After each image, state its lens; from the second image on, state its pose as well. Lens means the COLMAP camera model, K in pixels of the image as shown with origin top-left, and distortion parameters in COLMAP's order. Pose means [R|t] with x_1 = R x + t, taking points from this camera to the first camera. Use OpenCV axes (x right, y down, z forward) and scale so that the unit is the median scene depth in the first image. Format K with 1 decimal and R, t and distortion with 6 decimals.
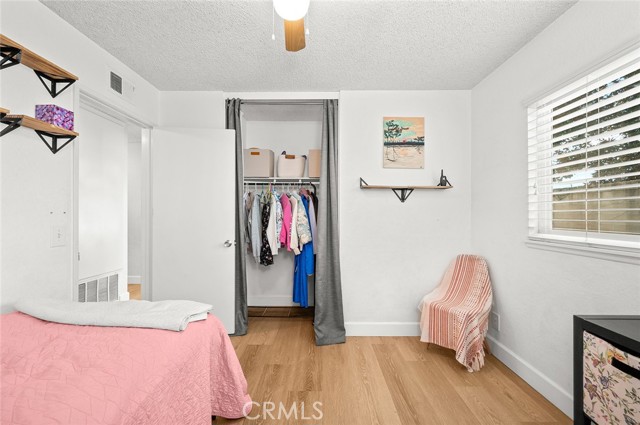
lens RADIAL K [[257.7, 0, 321.4], [0, 257.7, 212.1], [0, 0, 1]] dist [0.002222, 0.001185]
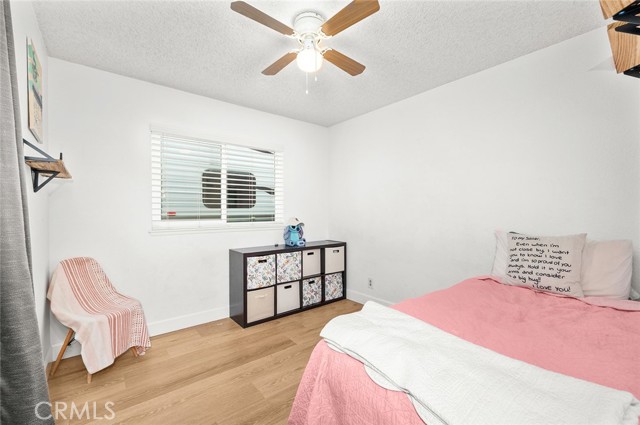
lens RADIAL K [[278.3, 0, 323.3], [0, 278.3, 212.1], [0, 0, 1]] dist [-0.003494, 0.000242]
pose [[-0.634868, -0.015511, 0.772465, -1.009720], [-0.007796, 0.999876, 0.013669, -0.009124], [-0.772582, 0.002656, -0.634910, 1.440186]]
